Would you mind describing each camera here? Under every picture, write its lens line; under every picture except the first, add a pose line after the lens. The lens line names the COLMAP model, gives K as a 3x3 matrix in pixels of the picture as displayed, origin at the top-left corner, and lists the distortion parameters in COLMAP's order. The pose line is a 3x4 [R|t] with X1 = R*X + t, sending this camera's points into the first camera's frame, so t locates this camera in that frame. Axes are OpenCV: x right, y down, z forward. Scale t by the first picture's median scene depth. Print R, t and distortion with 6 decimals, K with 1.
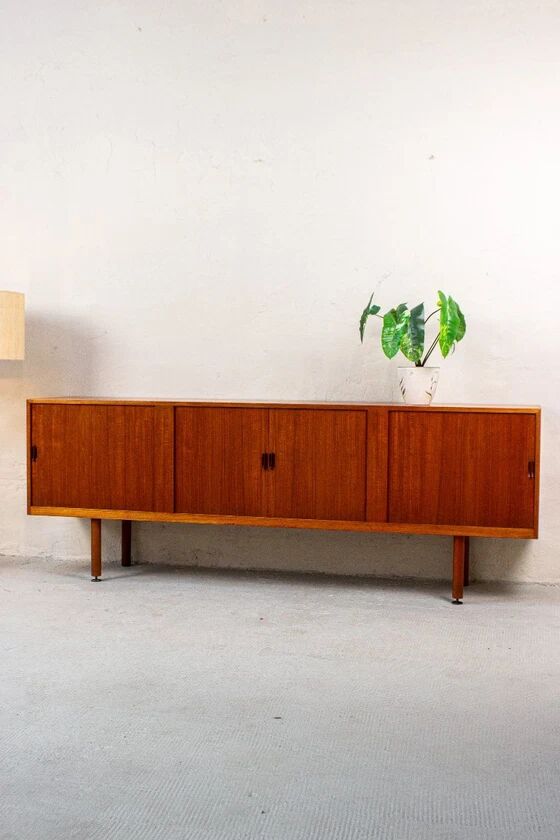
lens RADIAL K [[1042.6, 0, 274.1], [0, 1042.6, 418.3], [0, 0, 1]] dist [-0.067494, 0.000000]
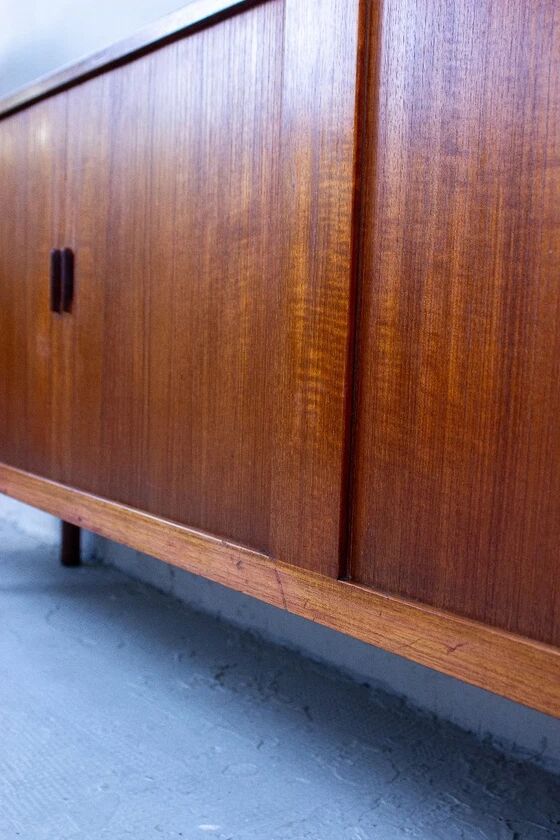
lens RADIAL K [[906.0, 0, 288.1], [0, 906.0, 433.1], [0, 0, 1]] dist [-0.077670, 0.000000]
pose [[0.793157, 0.080758, -0.603639, 0.187180], [-0.059848, 0.996707, 0.054707, 0.063621], [0.606070, -0.007264, 0.795378, 0.831373]]
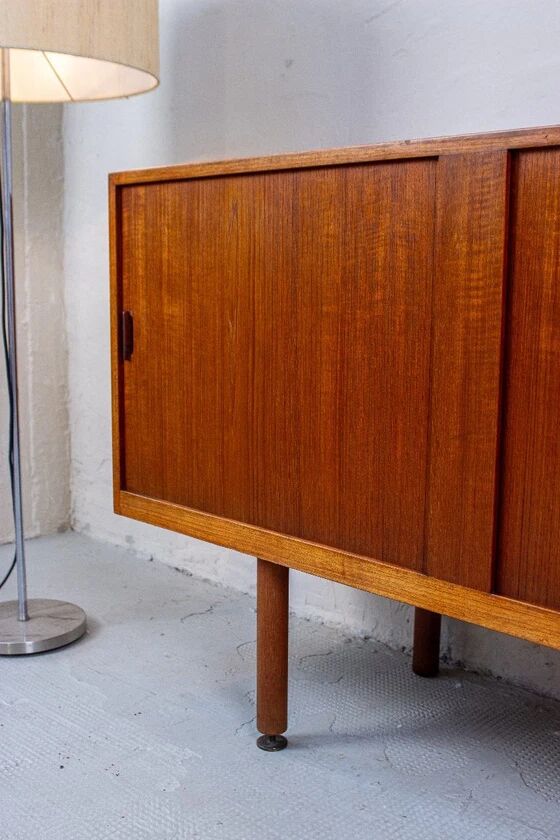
lens RADIAL K [[988.3, 0, 287.4], [0, 988.3, 424.4], [0, 0, 1]] dist [-0.057739, 0.000000]
pose [[0.852967, 0.080018, -0.515795, -0.020082], [-0.027630, 0.993716, 0.108469, 0.027021], [0.521233, -0.078269, 0.849818, 0.783340]]
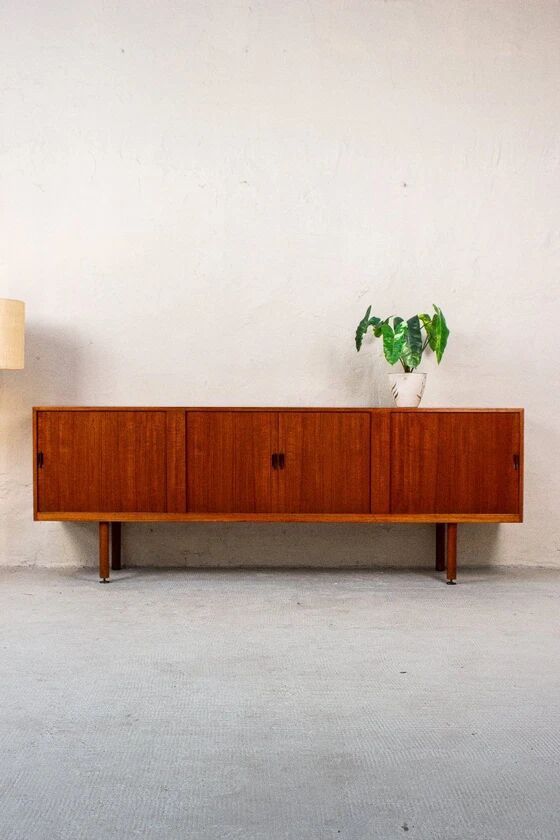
lens RADIAL K [[1042.6, 0, 272.9], [0, 1042.6, 434.8], [0, 0, 1]] dist [-0.067494, 0.000000]
pose [[0.972718, -0.014867, 0.231514, -0.254687], [0.018231, 0.999757, -0.012397, 0.026917], [-0.231273, 0.016280, 0.972753, -0.043257]]
